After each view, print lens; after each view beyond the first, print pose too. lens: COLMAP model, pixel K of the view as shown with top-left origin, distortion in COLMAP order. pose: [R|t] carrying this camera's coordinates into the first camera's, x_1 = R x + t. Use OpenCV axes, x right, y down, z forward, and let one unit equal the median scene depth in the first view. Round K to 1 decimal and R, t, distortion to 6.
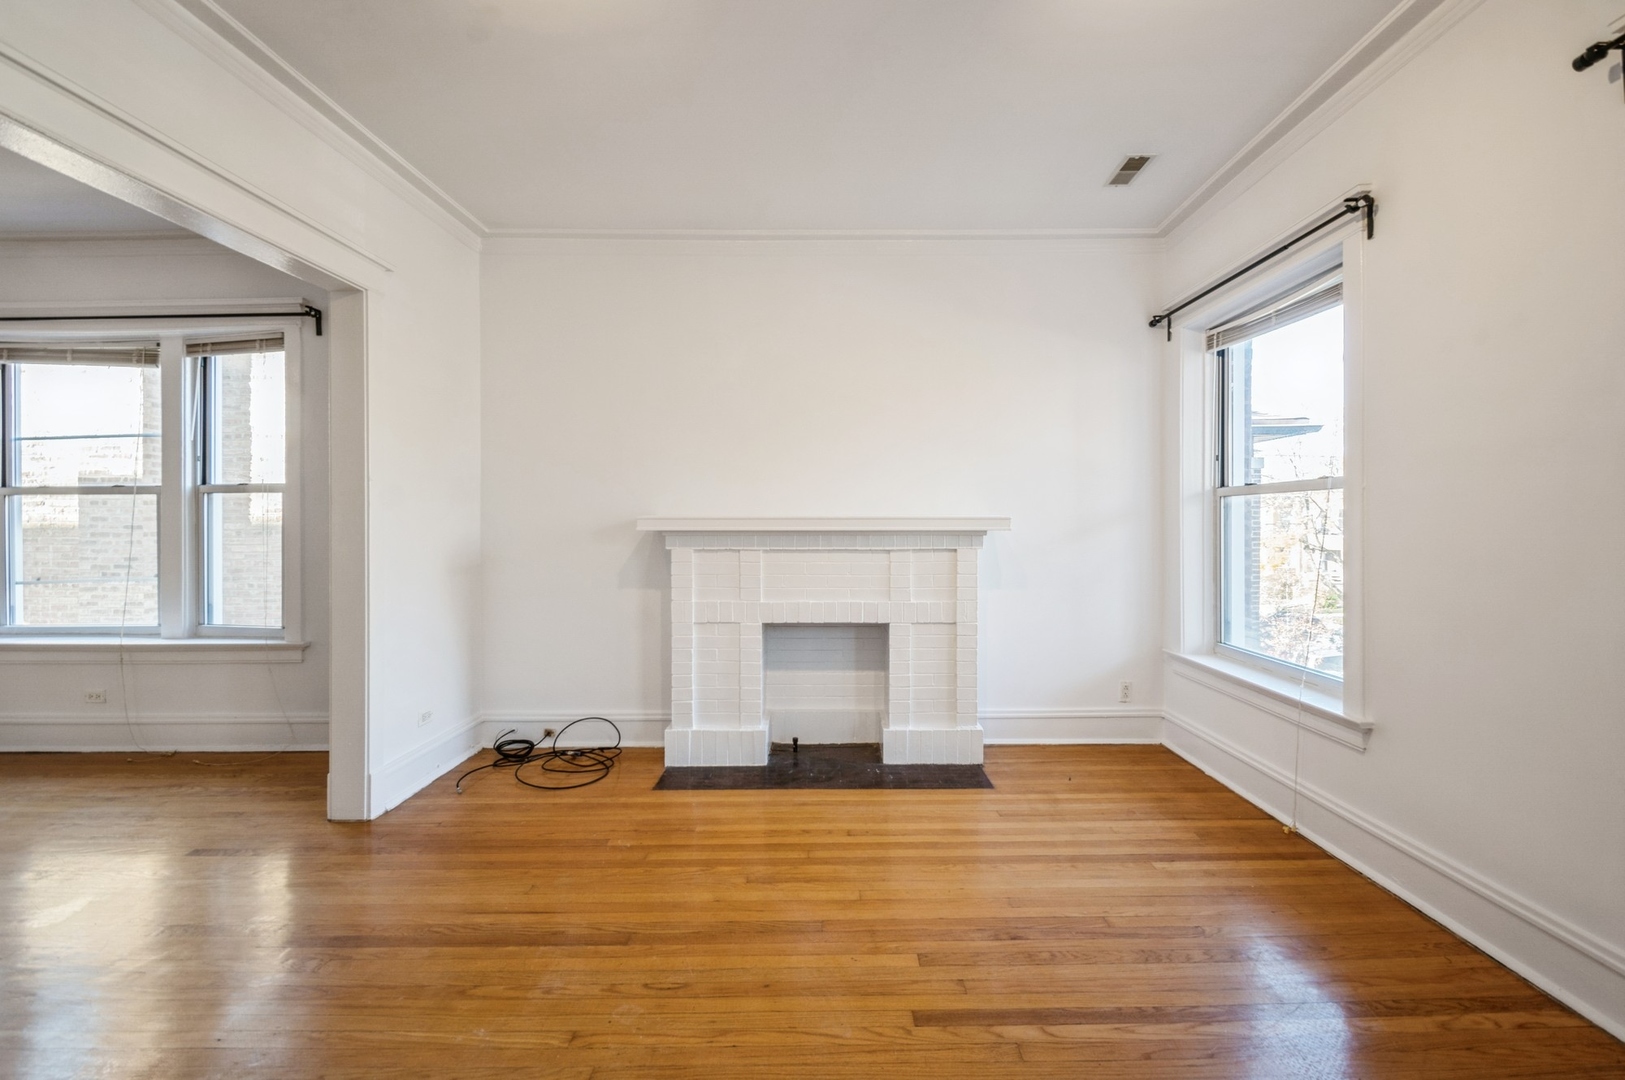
lens RADIAL K [[711.5, 0, 829.2], [0, 711.5, 521.6], [0, 0, 1]] dist [0.013950, -0.012059]
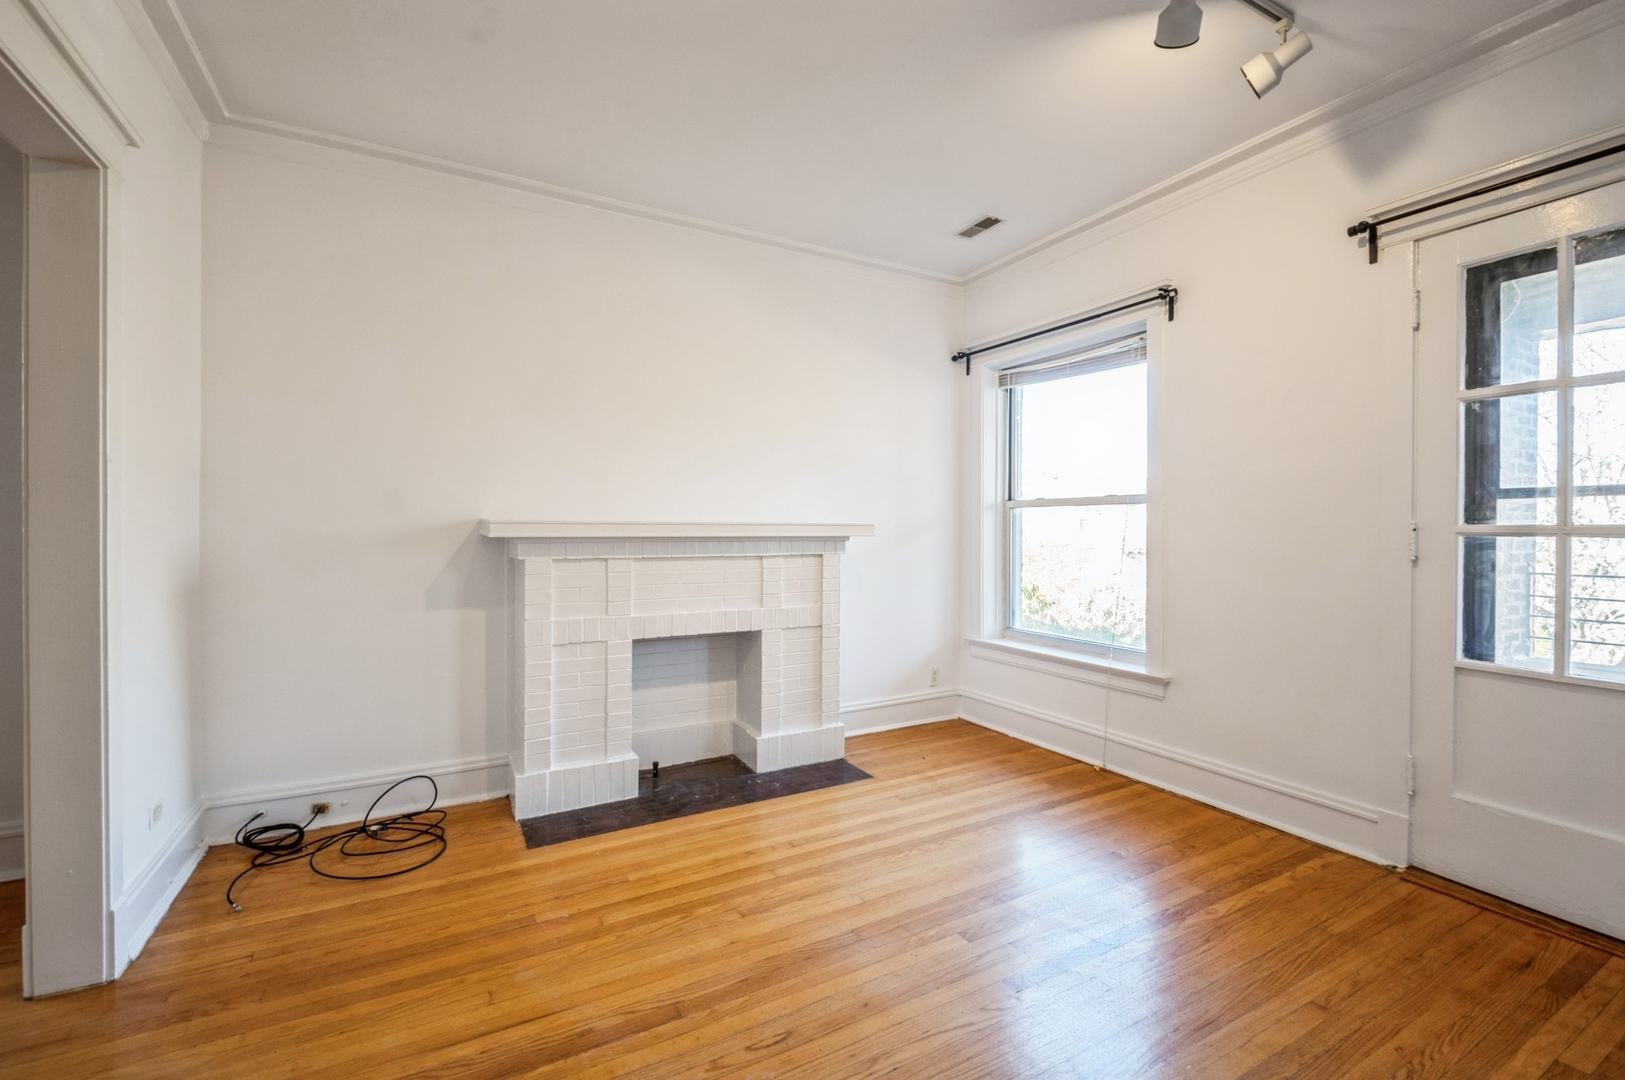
lens RADIAL K [[711.5, 0, 830.7], [0, 711.5, 528.5], [0, 0, 1]] dist [0.013950, -0.012059]
pose [[0.870194, 0.003737, 0.492696, -0.321475], [-0.004717, 0.999989, 0.000746, 0.000314], [-0.492687, -0.002973, 0.870201, 0.093857]]
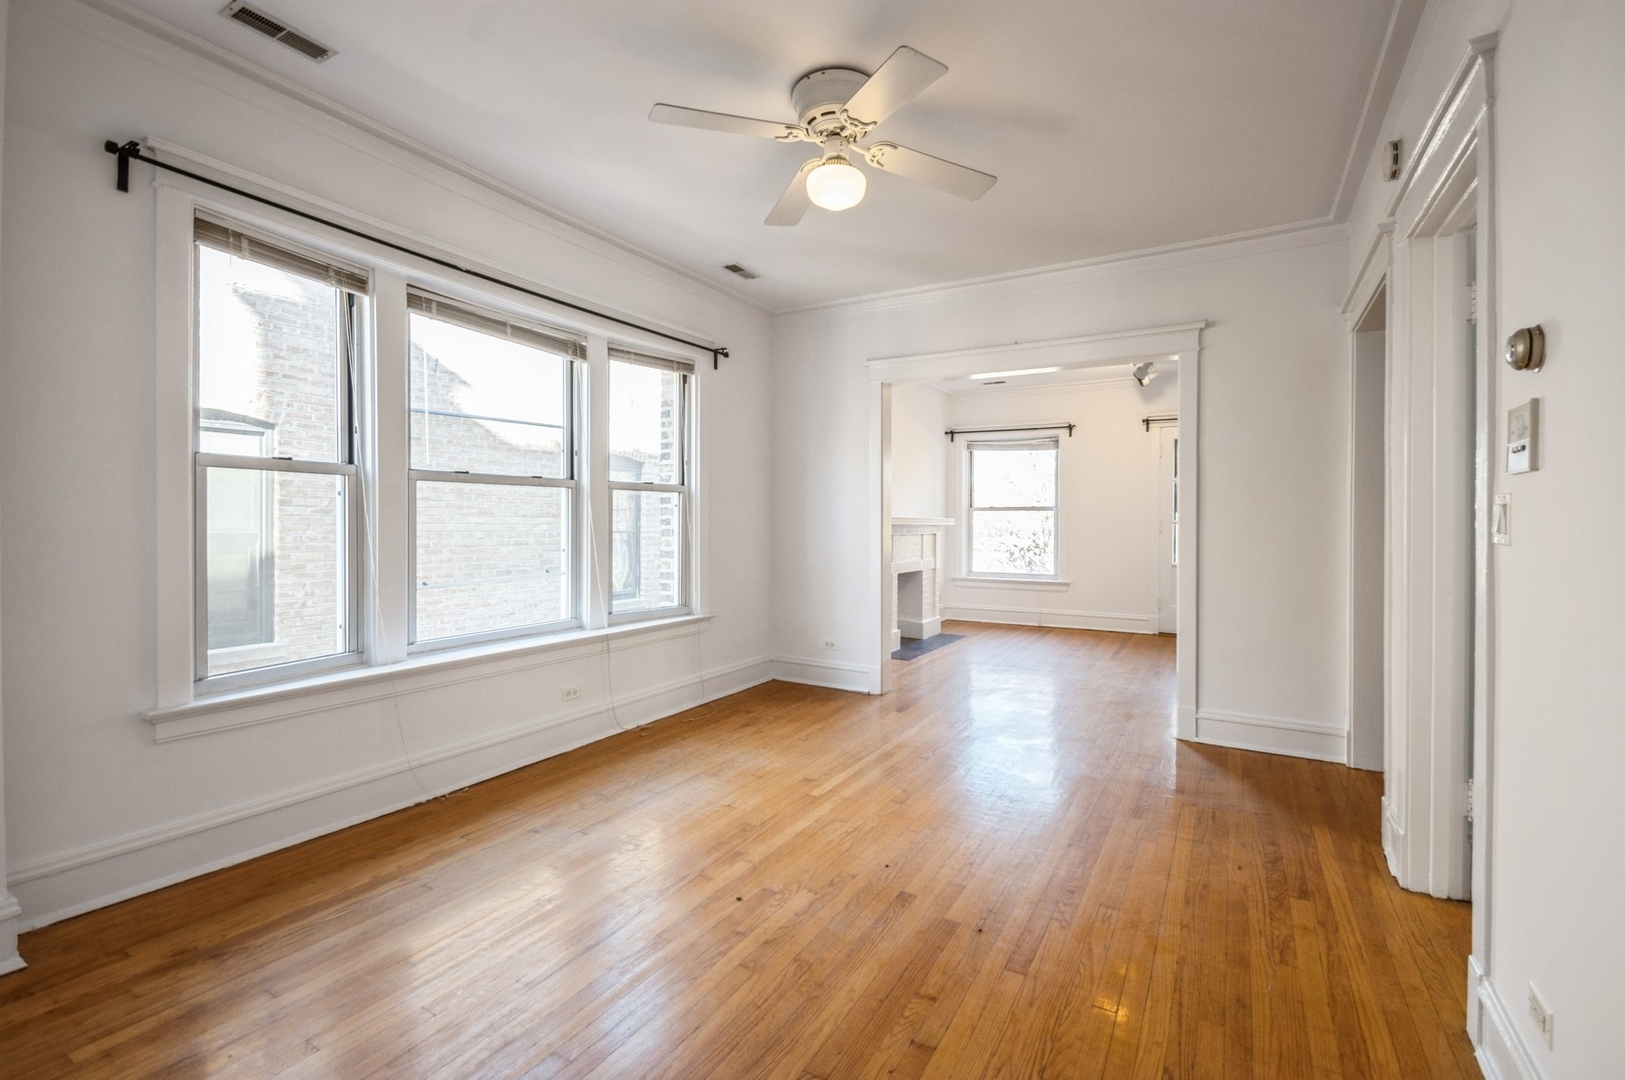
lens RADIAL K [[711.5, 0, 825.2], [0, 711.5, 520.3], [0, 0, 1]] dist [0.013950, -0.012059]
pose [[0.499536, 0.006981, 0.866265, -1.839498], [-0.006546, 0.999969, -0.004284, 0.010486], [-0.866268, -0.003530, 0.499566, 0.223376]]
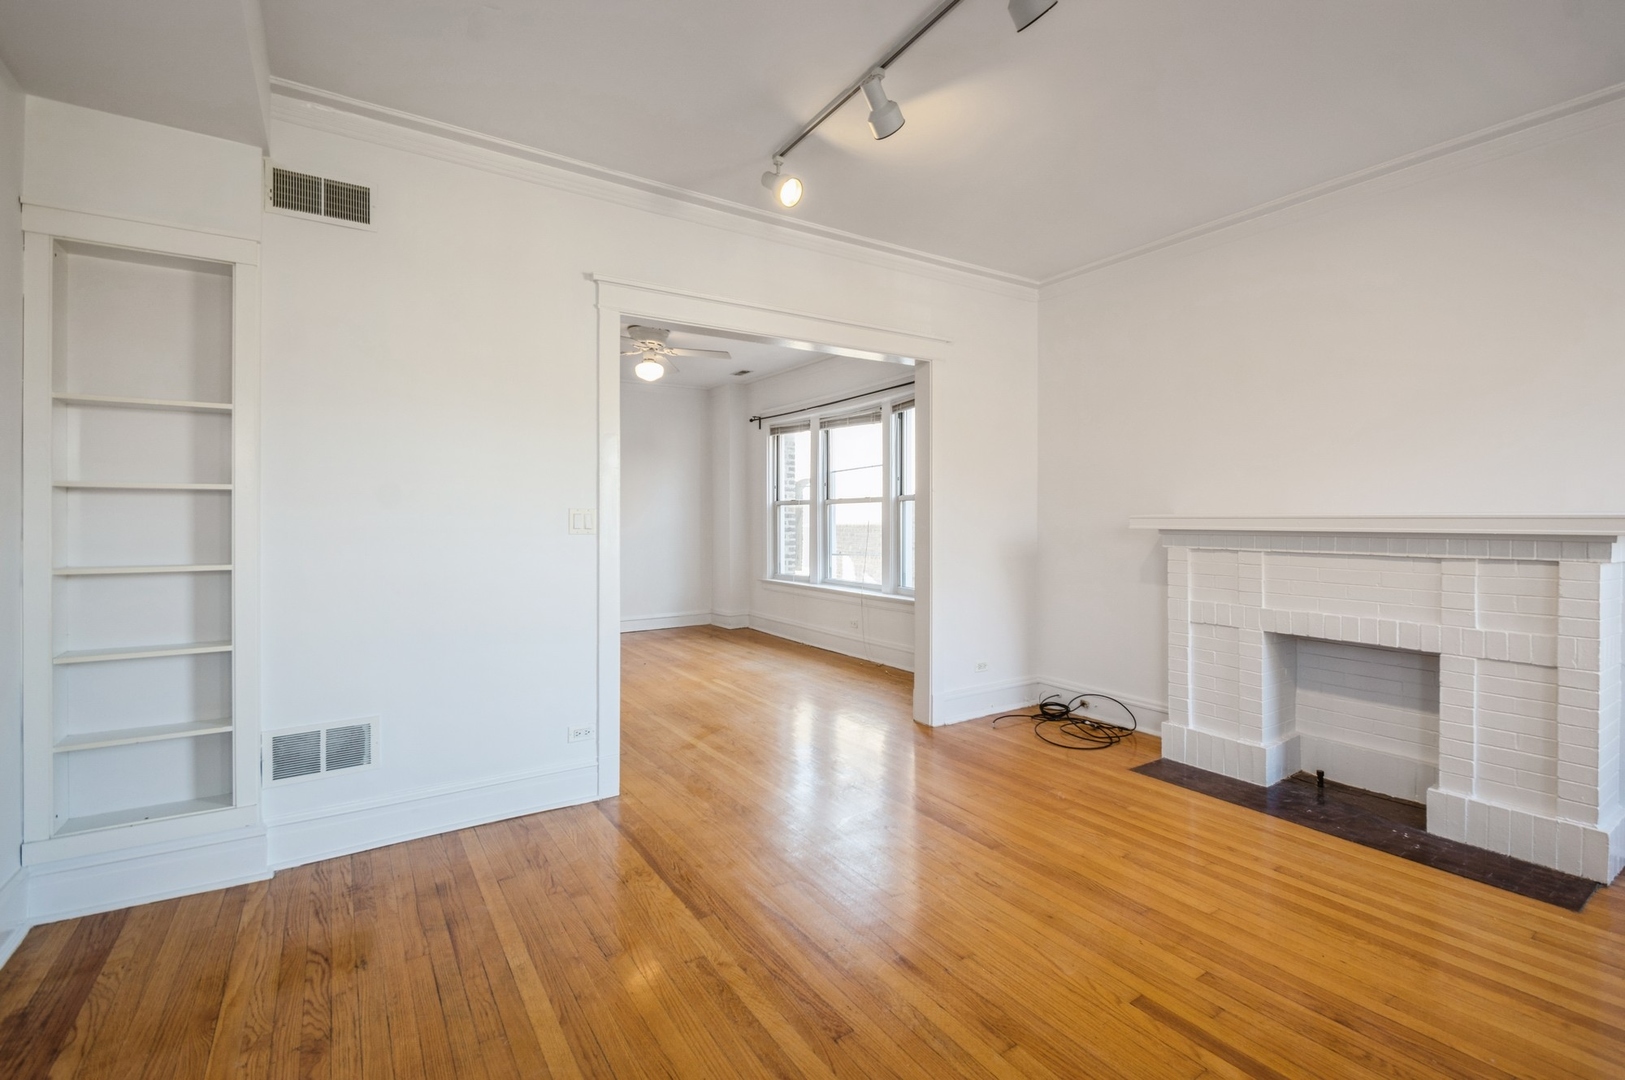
lens RADIAL K [[711.5, 0, 832.8], [0, 711.5, 515.3], [0, 0, 1]] dist [0.013950, -0.012059]
pose [[0.556036, -0.002409, -0.831155, 0.364057], [-0.002330, 0.999987, -0.004457, -0.001643], [0.831155, 0.004415, 0.556023, 0.025095]]
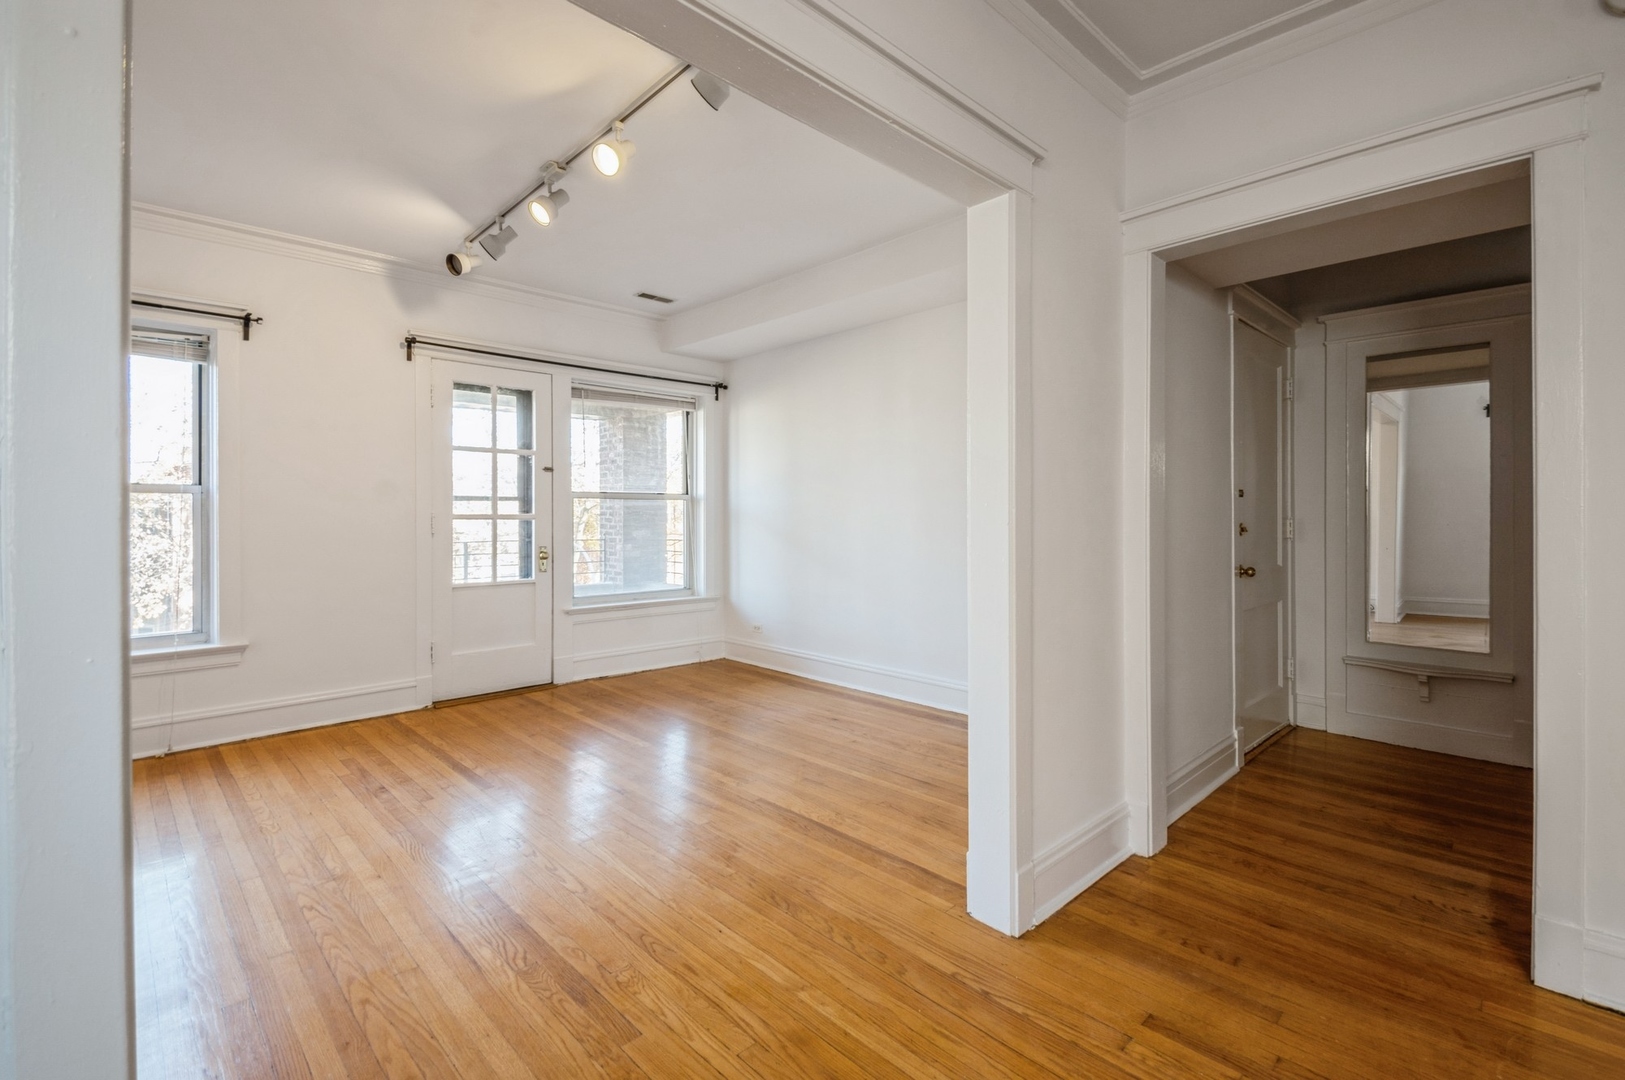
lens RADIAL K [[711.5, 0, 825.7], [0, 711.5, 516.0], [0, 0, 1]] dist [0.013950, -0.012059]
pose [[-0.701868, 0.006288, 0.712279, -0.877509], [0.005293, 0.999979, -0.003612, 0.006563], [-0.712287, 0.001235, -0.701887, 0.816953]]
